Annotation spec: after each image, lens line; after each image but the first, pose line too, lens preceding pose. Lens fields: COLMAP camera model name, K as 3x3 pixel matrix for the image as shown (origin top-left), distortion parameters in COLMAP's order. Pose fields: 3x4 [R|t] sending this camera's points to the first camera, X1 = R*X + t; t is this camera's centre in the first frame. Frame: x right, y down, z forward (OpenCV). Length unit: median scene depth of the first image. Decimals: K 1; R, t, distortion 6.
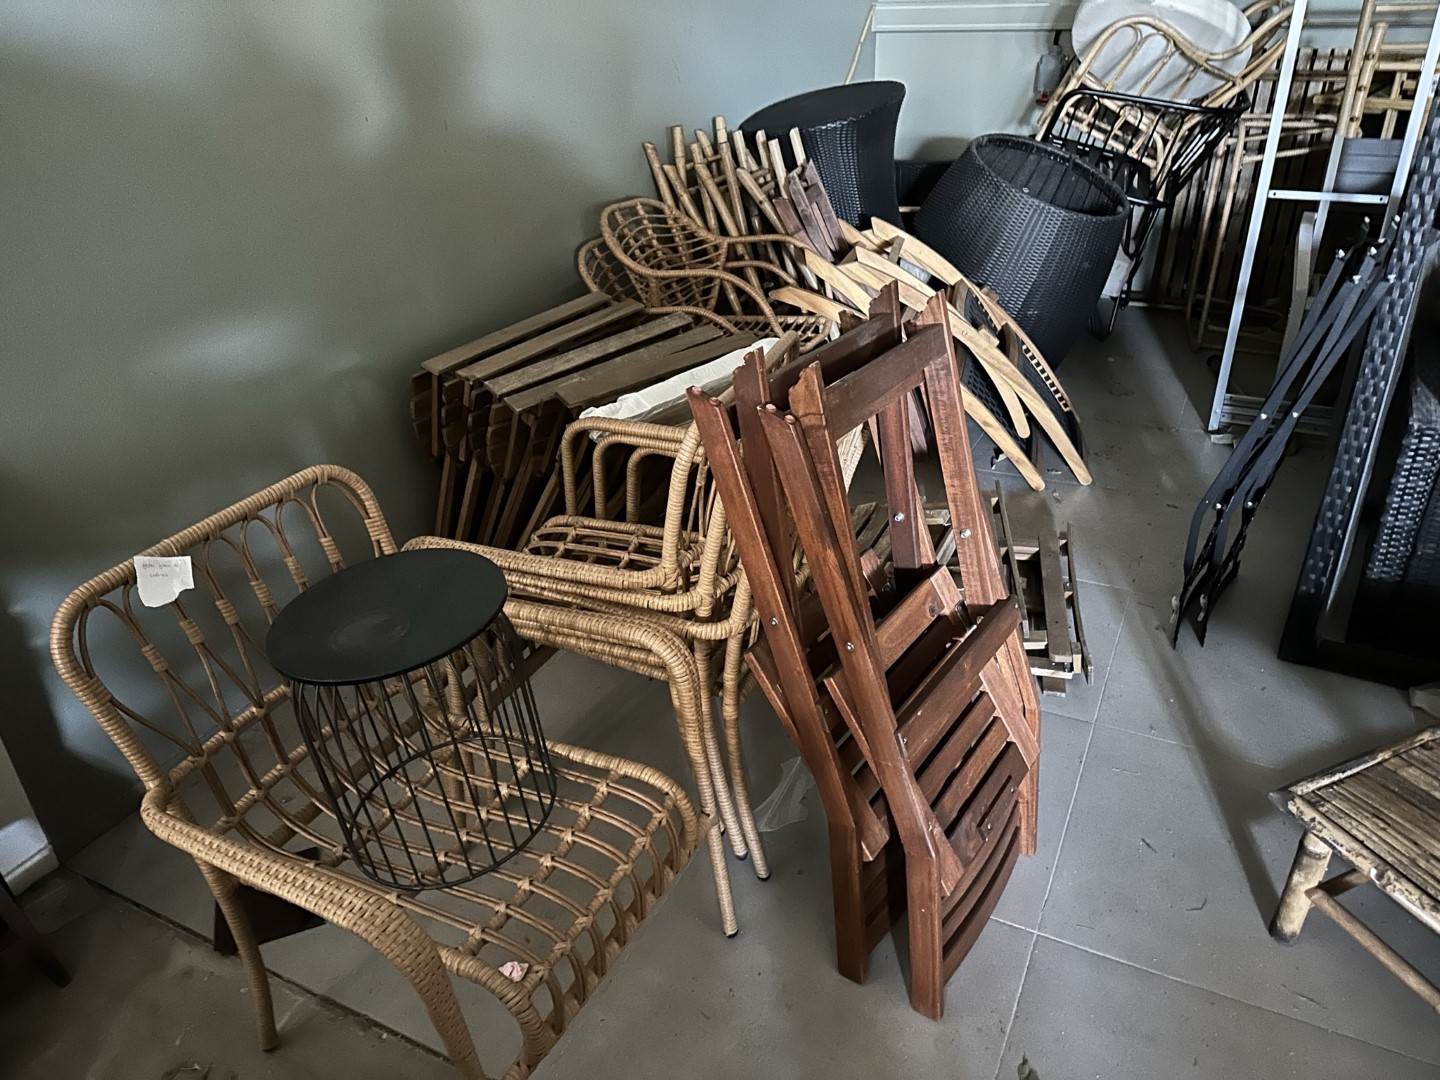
lens RADIAL K [[1001.7, 0, 720.0], [0, 1001.7, 540.0], [0, 0, 1]] dist [0.005694, -0.000090]
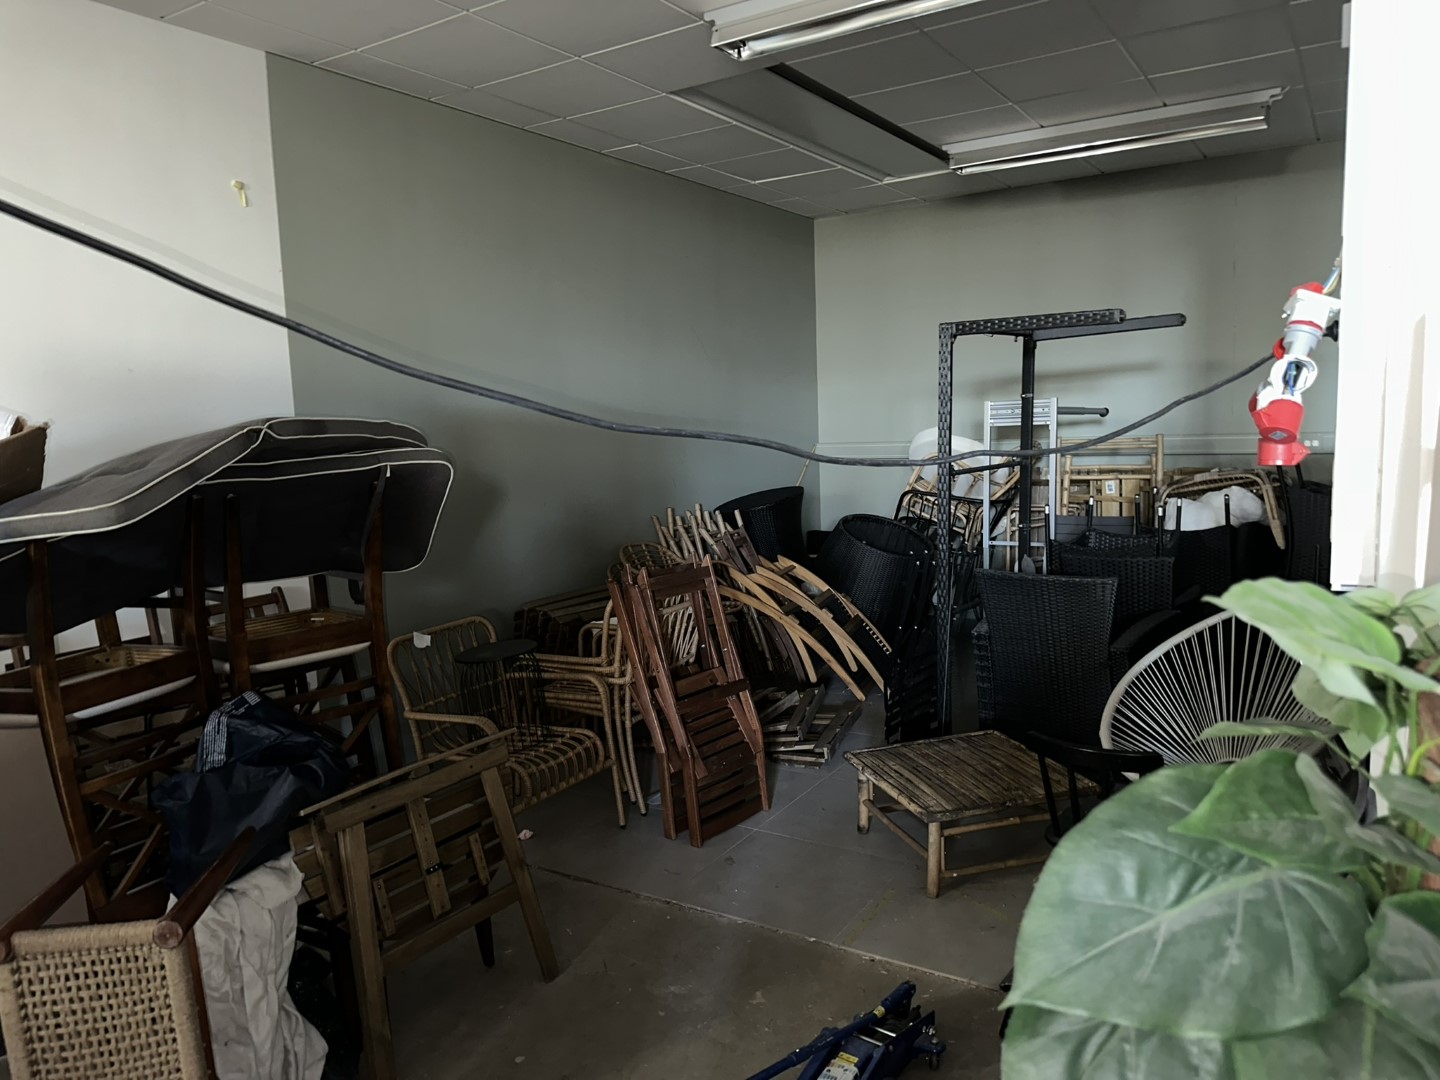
lens RADIAL K [[1012.3, 0, 720.0], [0, 1012.3, 540.0], [0, 0, 1]] dist [0.129552, -0.177965]
pose [[0.994410, 0.002944, -0.105551, 0.415161], [-0.041835, 0.928794, -0.368229, 0.556684], [0.096951, 0.370586, 0.923724, -1.188931]]
